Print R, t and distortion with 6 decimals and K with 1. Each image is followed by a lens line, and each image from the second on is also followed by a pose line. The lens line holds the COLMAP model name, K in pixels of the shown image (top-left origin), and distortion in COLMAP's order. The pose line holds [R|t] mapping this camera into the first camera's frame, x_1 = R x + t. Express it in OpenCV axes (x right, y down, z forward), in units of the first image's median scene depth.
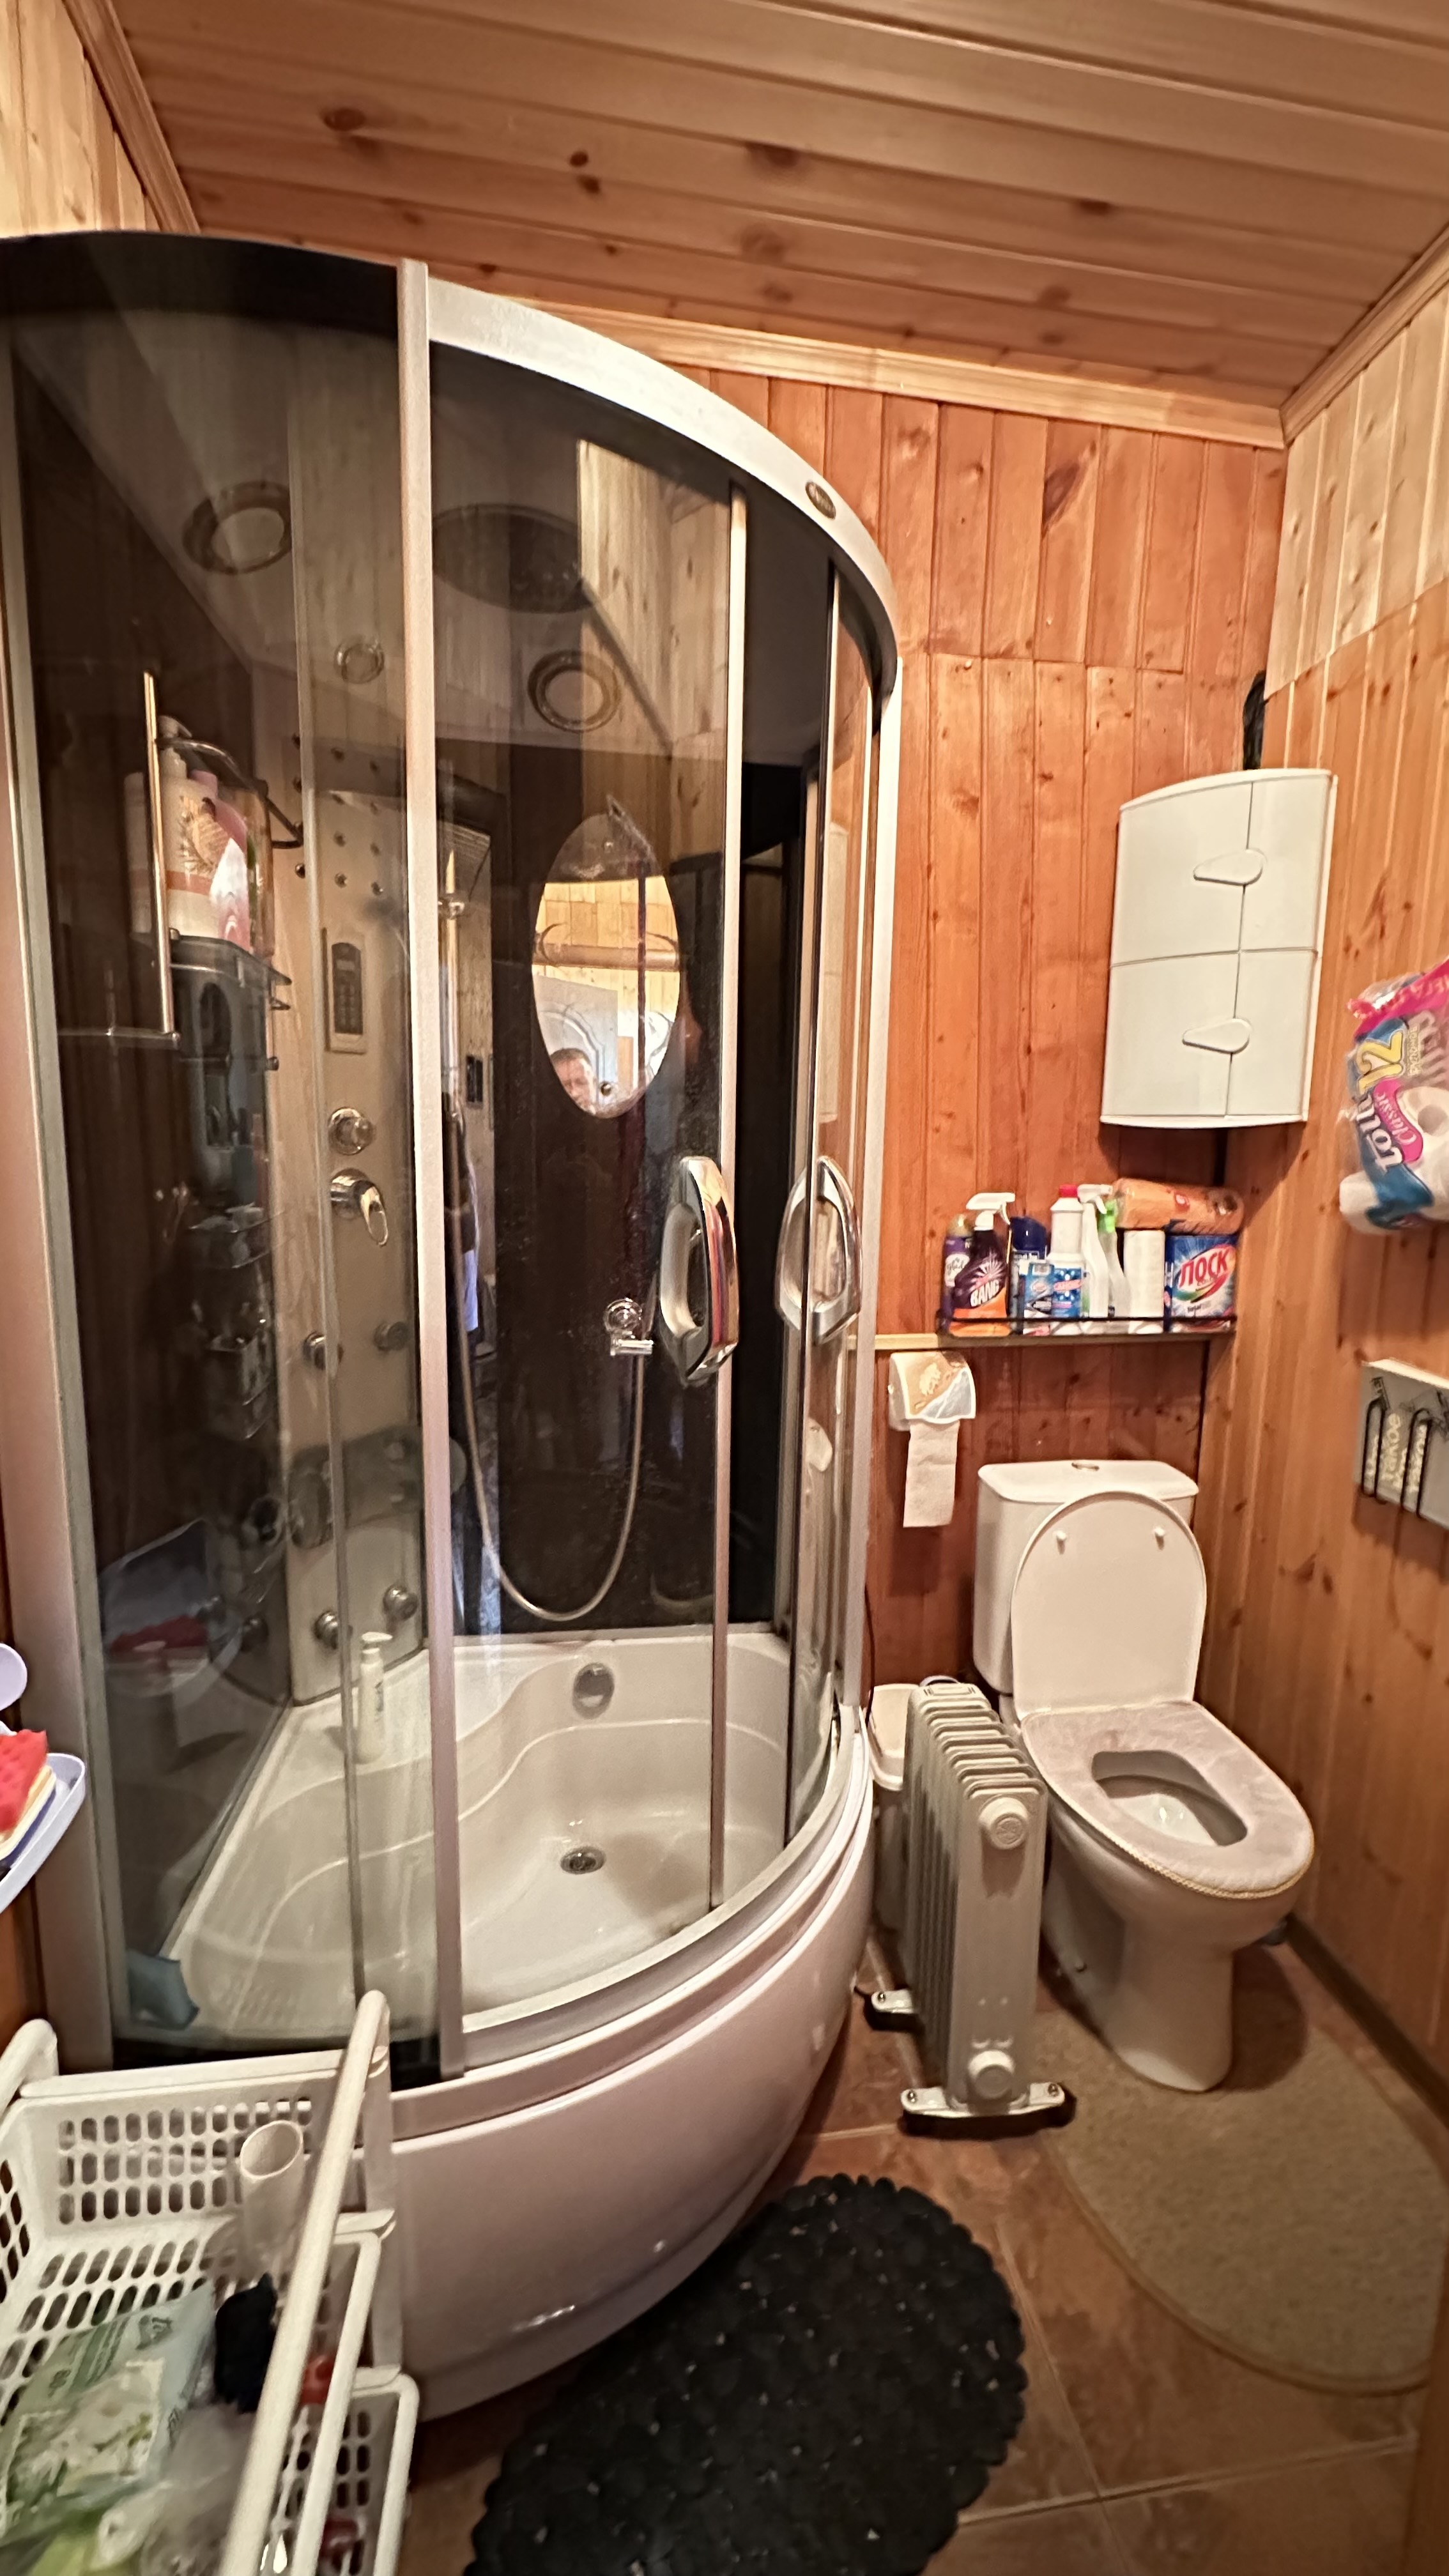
lens RADIAL K [[1017.7, 0, 718.7], [0, 1017.7, 1291.0], [0, 0, 1]] dist [-0.002331, -0.000034]
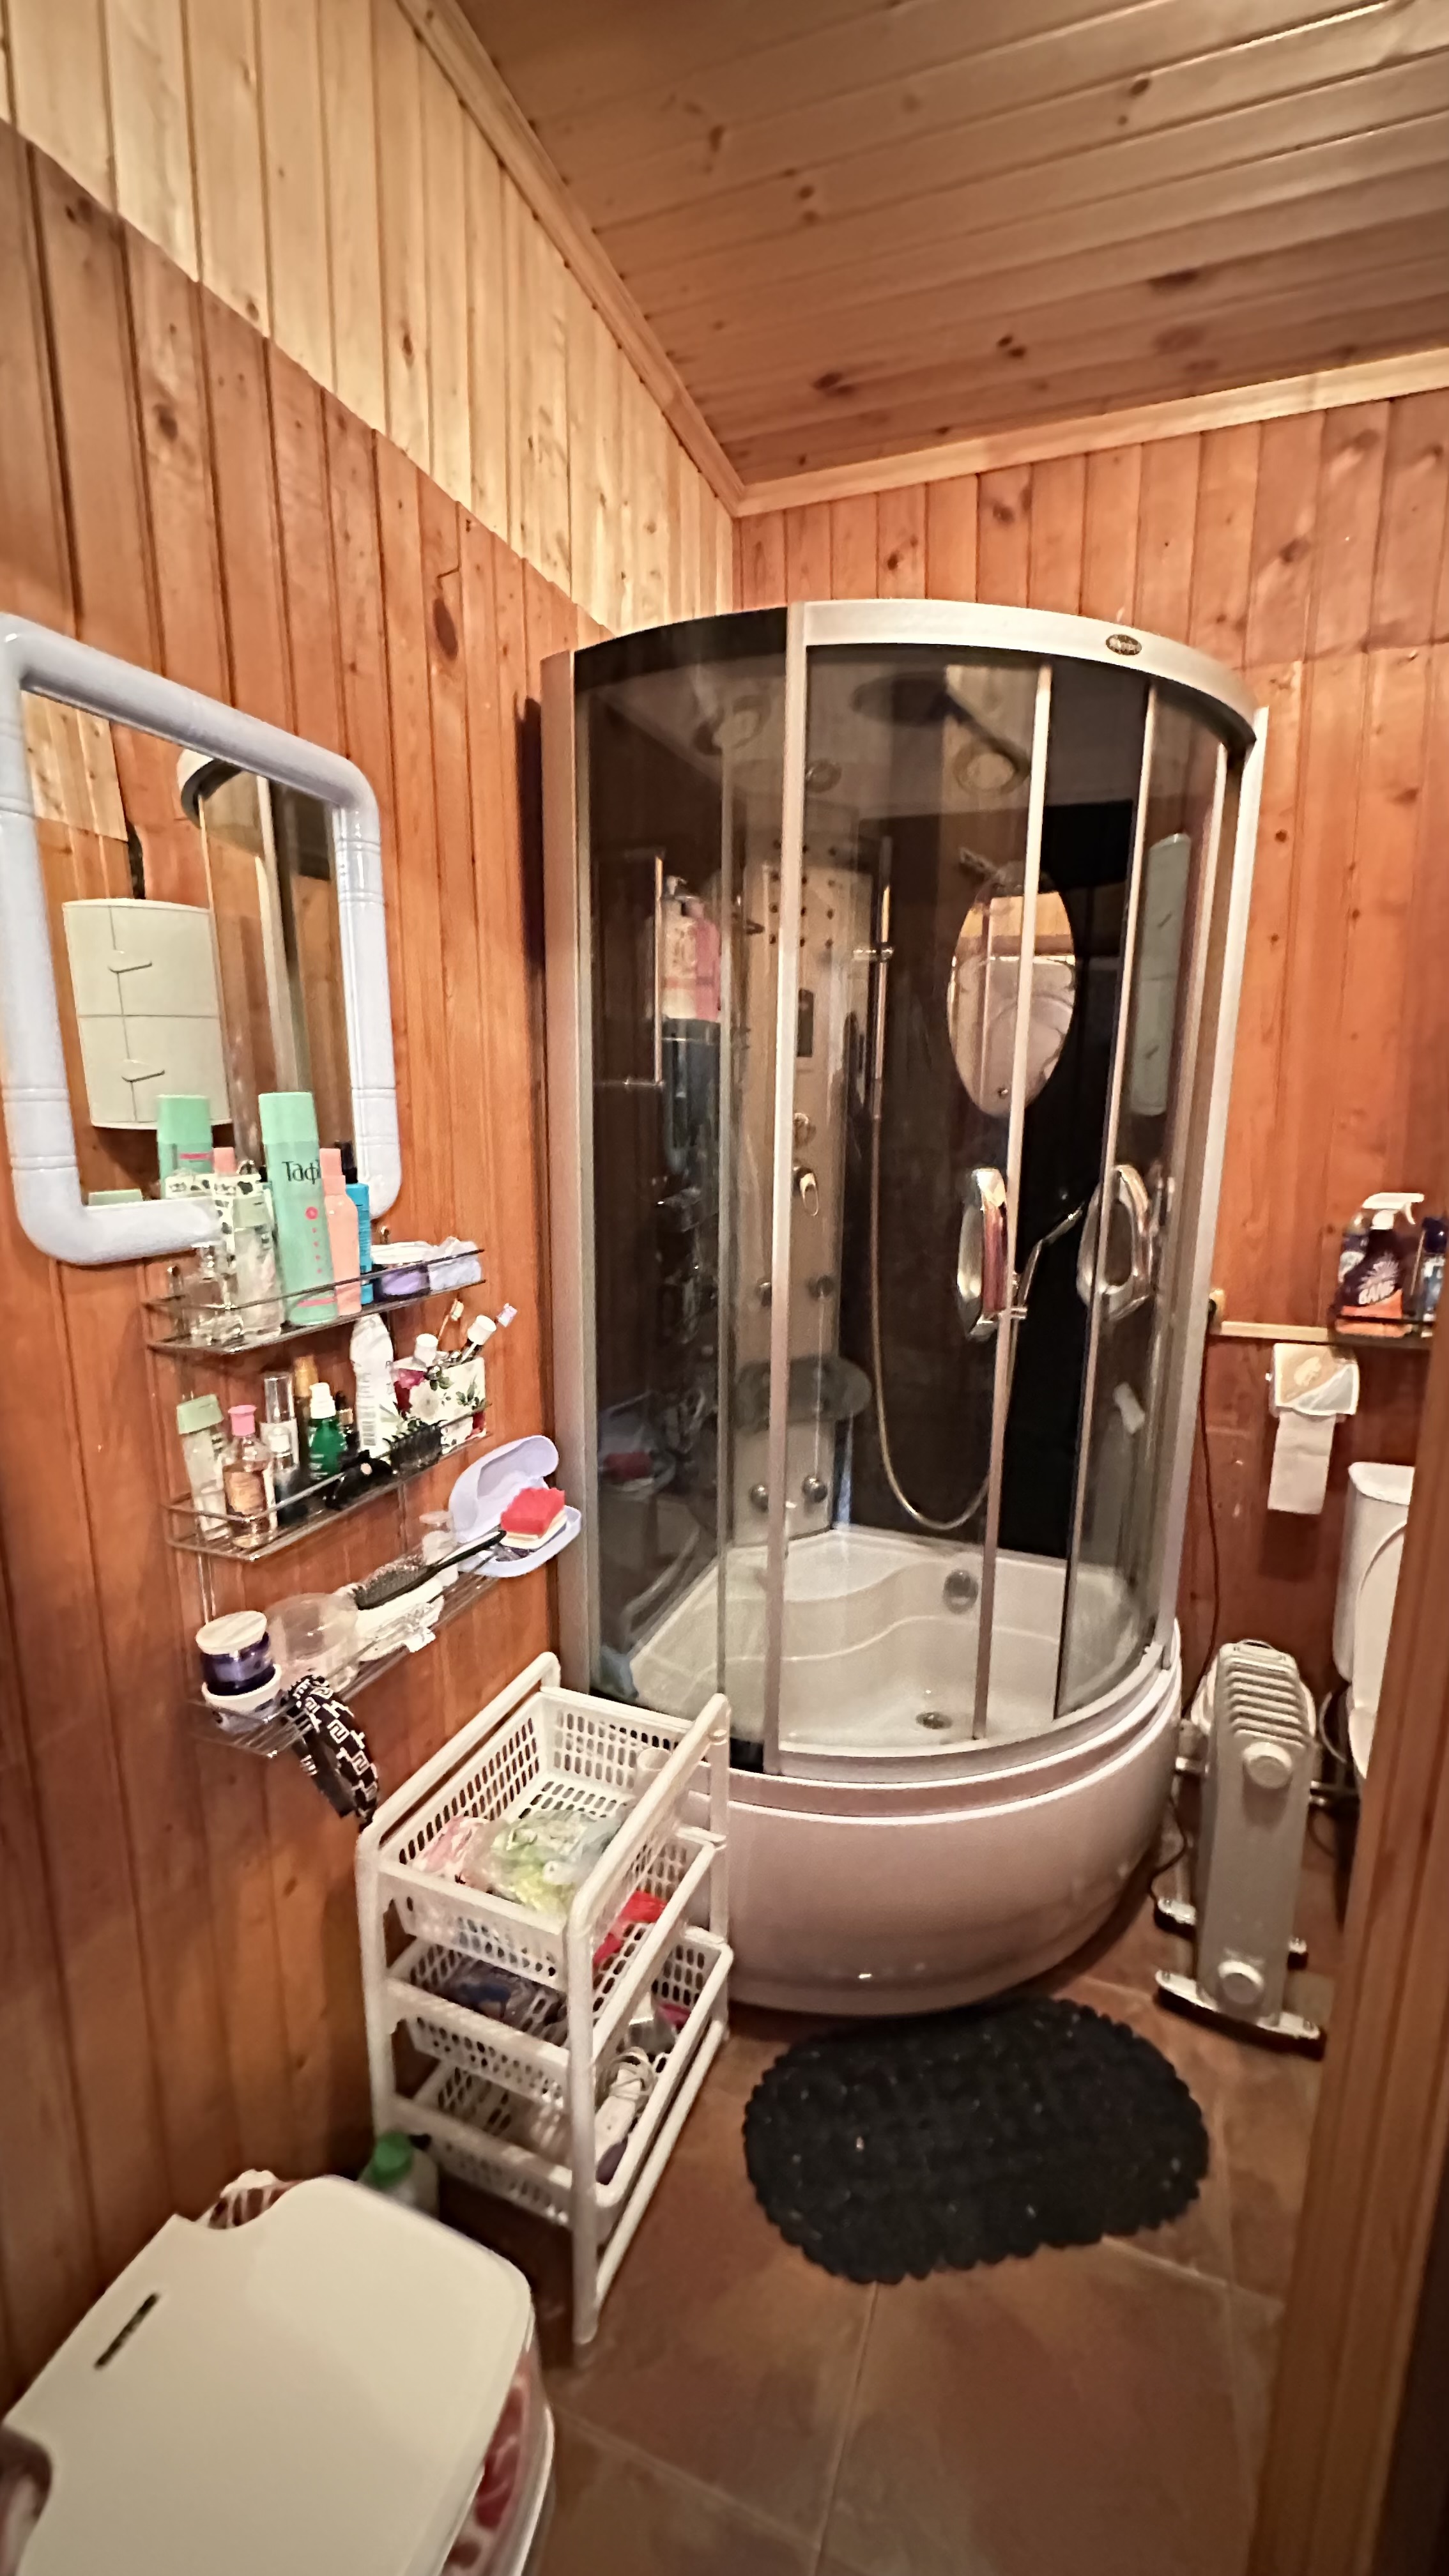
lens RADIAL K [[1017.7, 0, 732.4], [0, 1017.7, 1290.7], [0, 0, 1]] dist [-0.002331, -0.000034]
pose [[0.873963, 0.086042, -0.478316, 0.211487], [-0.067205, 0.996144, 0.056398, -0.015393], [0.481324, -0.017144, 0.876375, -0.206621]]
